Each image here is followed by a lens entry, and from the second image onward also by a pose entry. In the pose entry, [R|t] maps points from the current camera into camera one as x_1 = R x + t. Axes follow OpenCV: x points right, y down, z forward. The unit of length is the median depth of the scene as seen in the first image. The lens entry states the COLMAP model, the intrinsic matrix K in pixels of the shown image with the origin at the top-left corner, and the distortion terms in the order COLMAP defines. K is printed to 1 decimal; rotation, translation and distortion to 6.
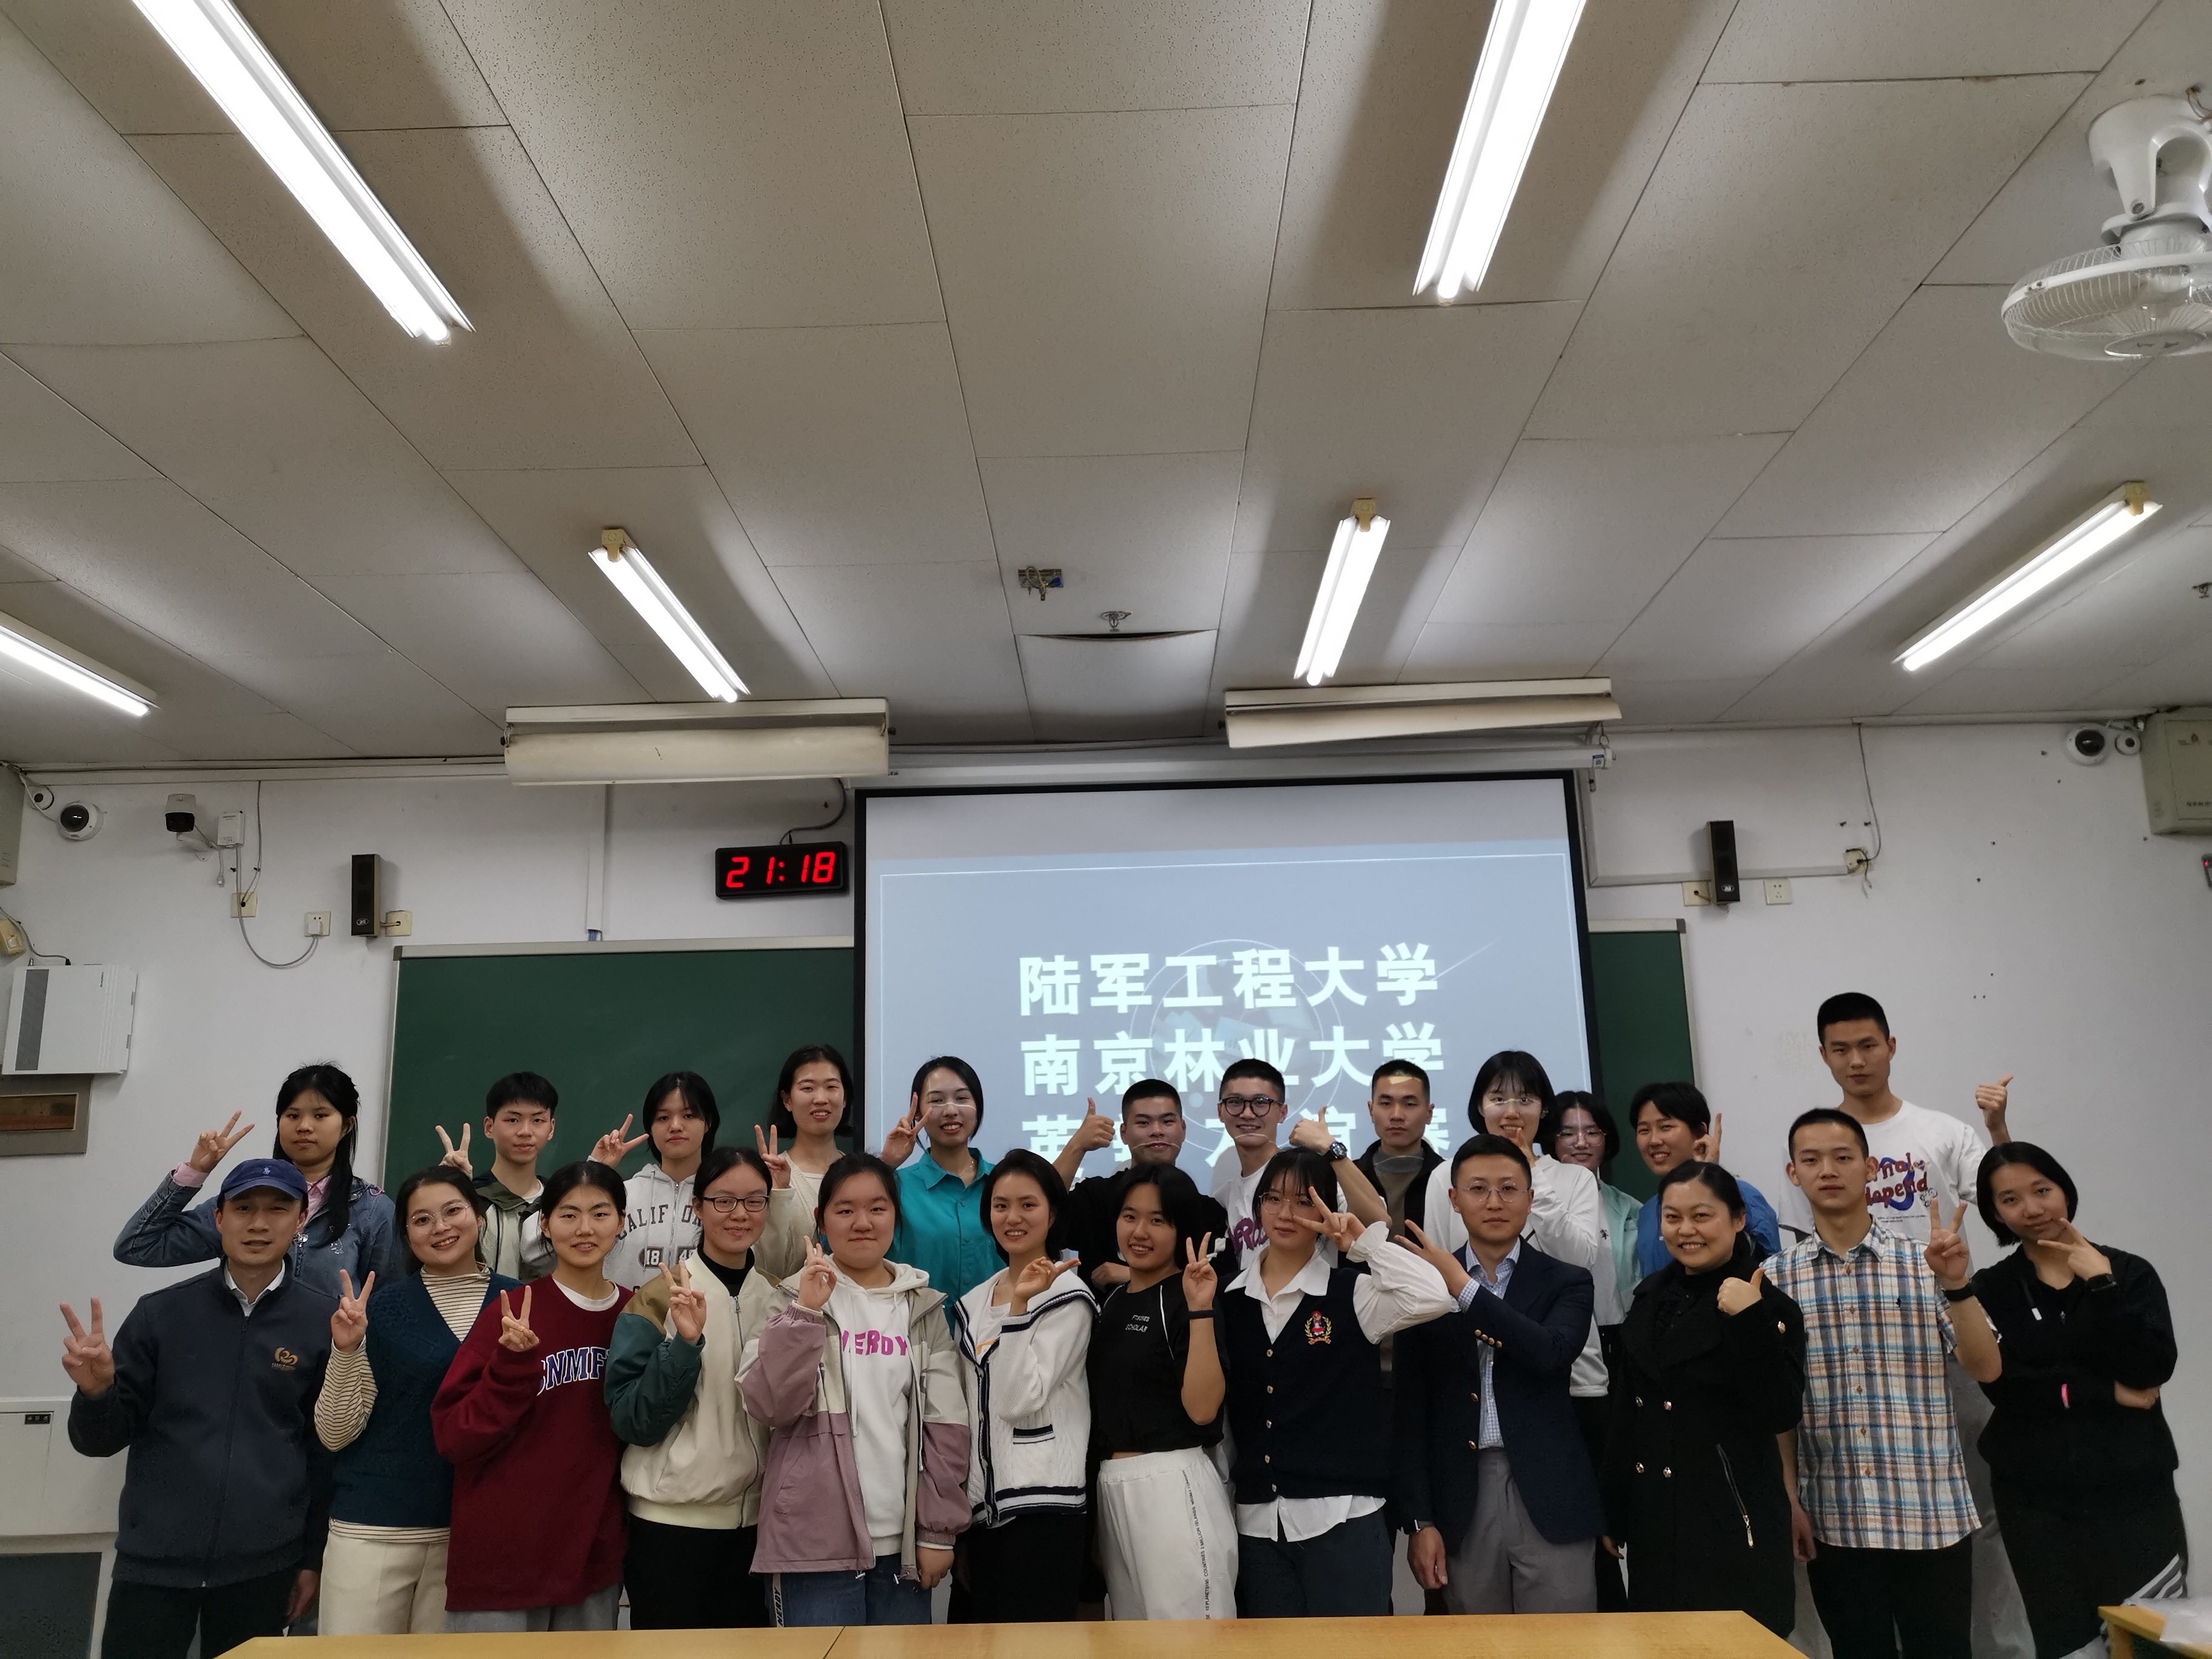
lens RADIAL K [[1702.1, 0, 1106.0], [0, 1702.1, 829.5], [0, 0, 1]] dist [0.096109, -0.127831]
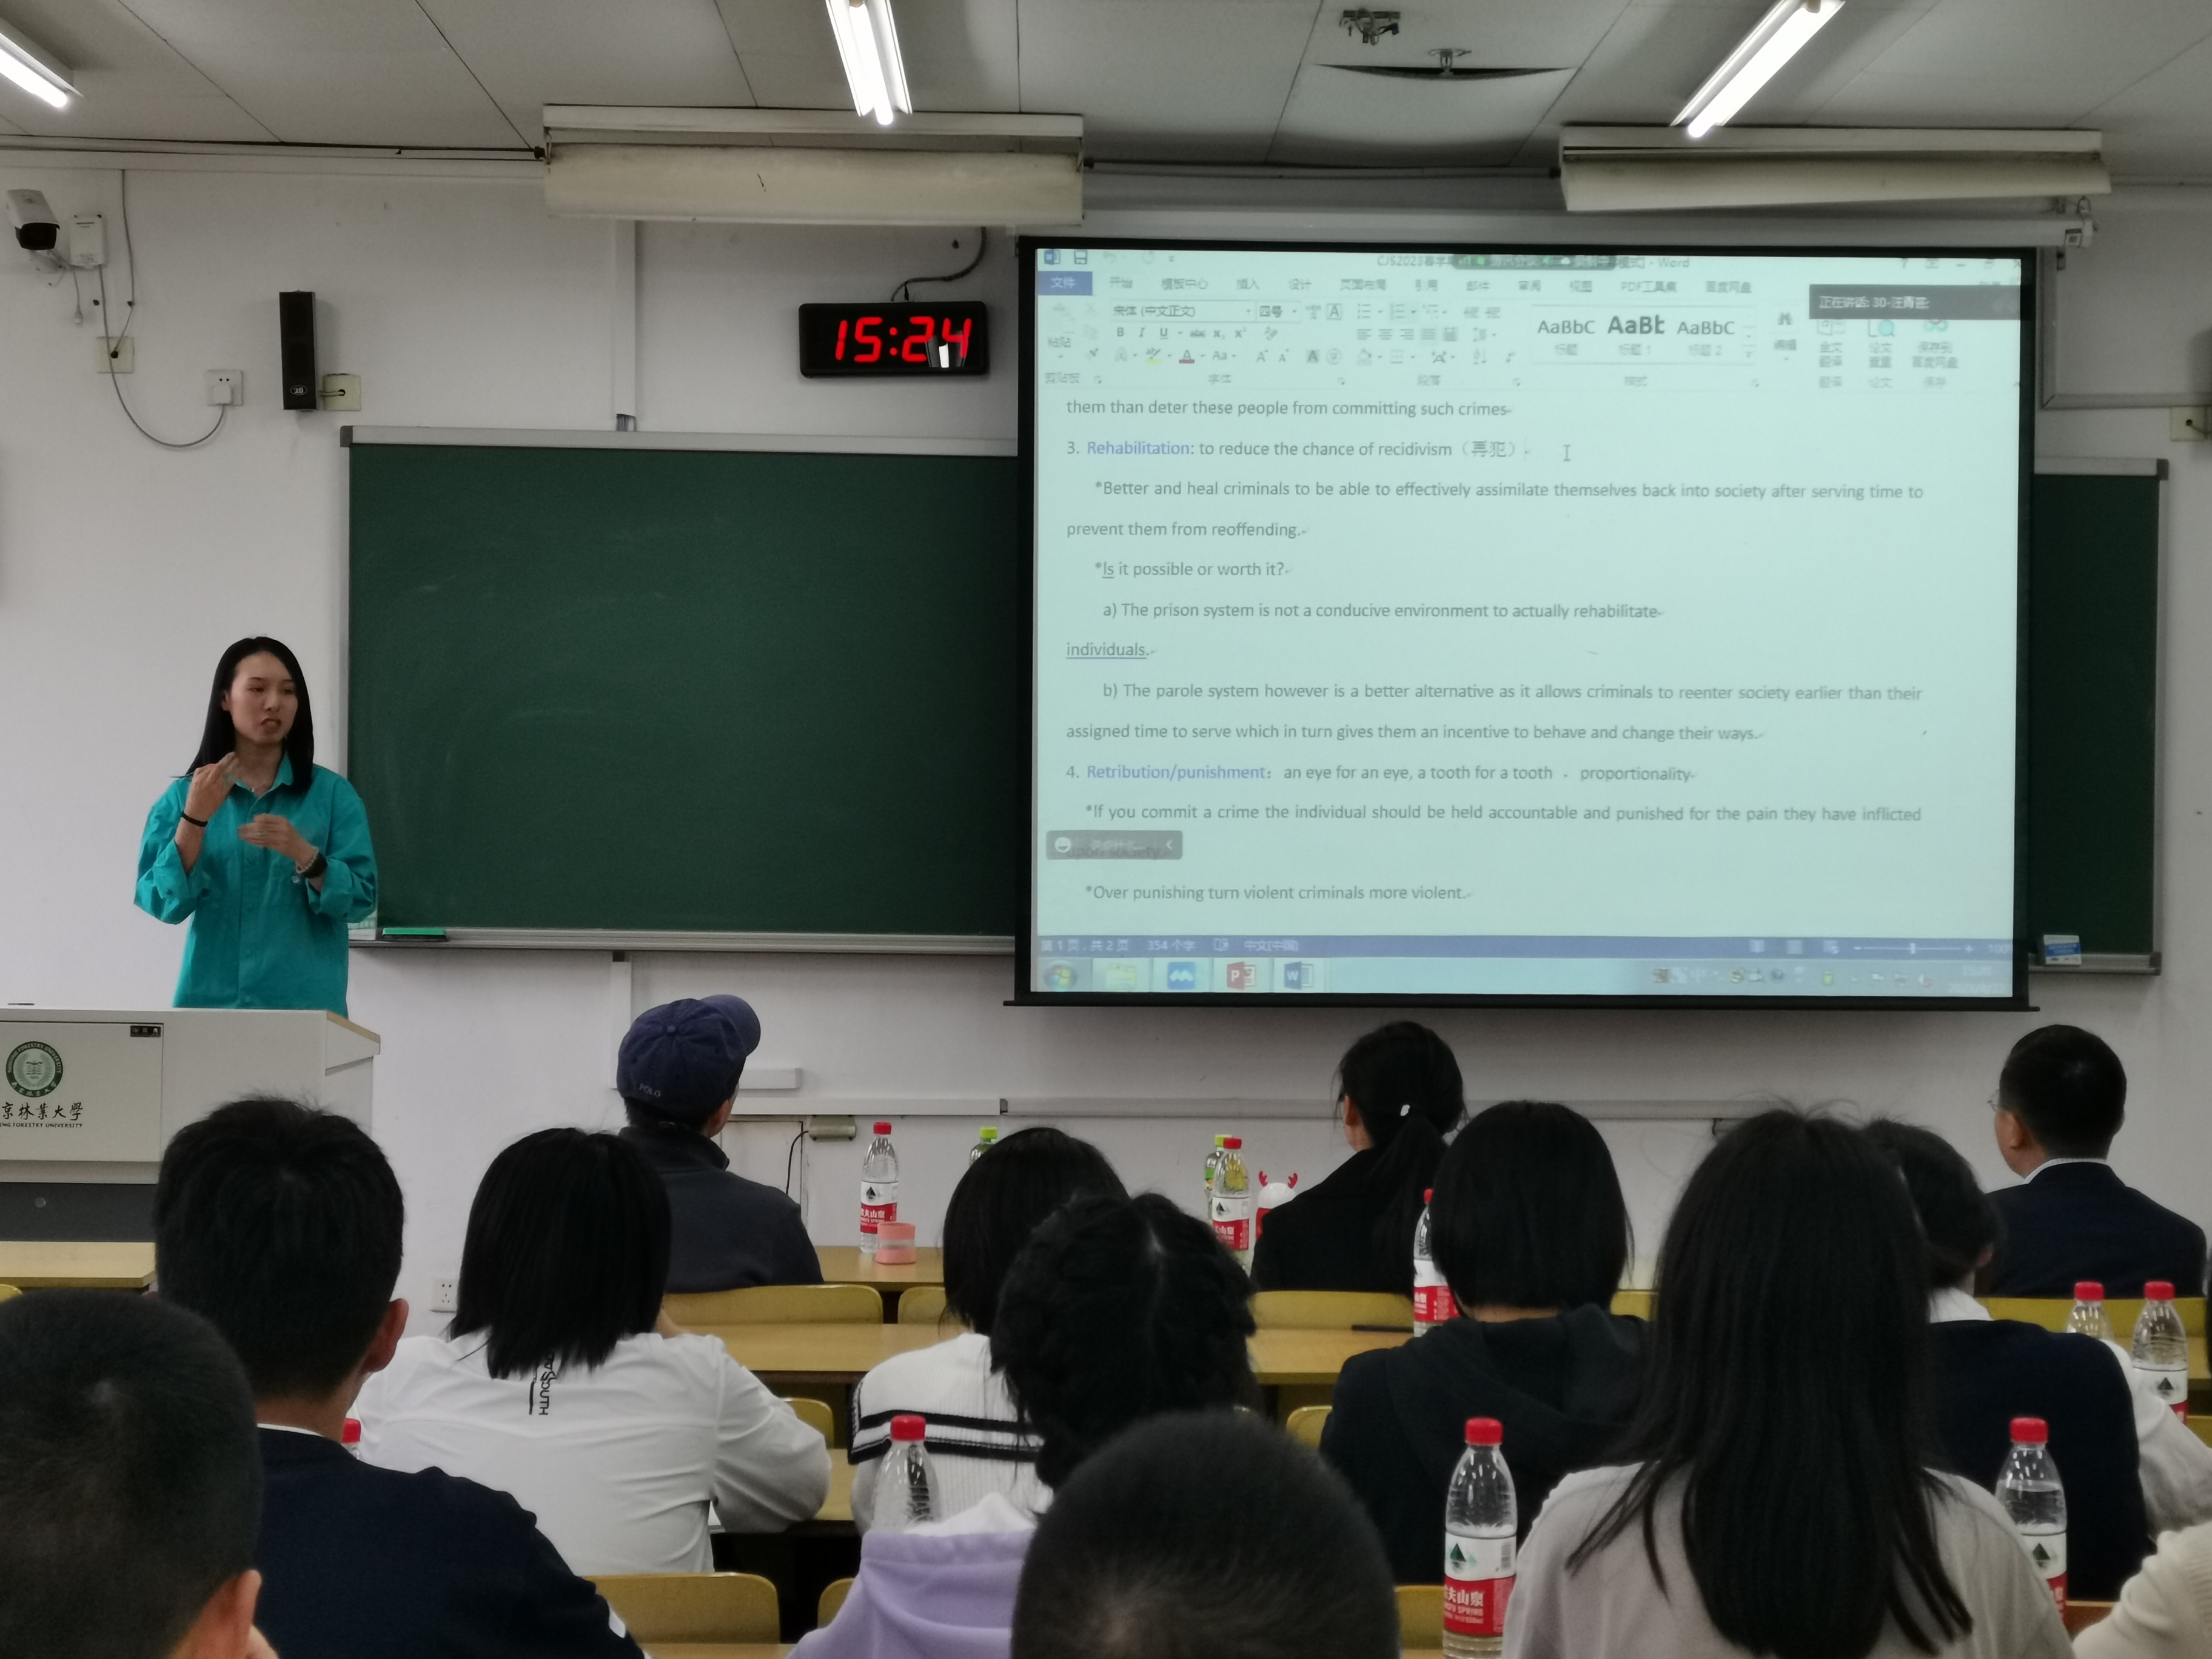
lens RADIAL K [[3614.4, 0, 1106.0], [0, 3614.4, 829.5], [0, 0, 1]] dist [0.014694, 0.003229]
pose [[0.998660, 0.034733, 0.038352, -0.155116], [-0.042302, 0.974893, 0.218621, -0.108163], [-0.029796, -0.219950, 0.975056, -0.483227]]
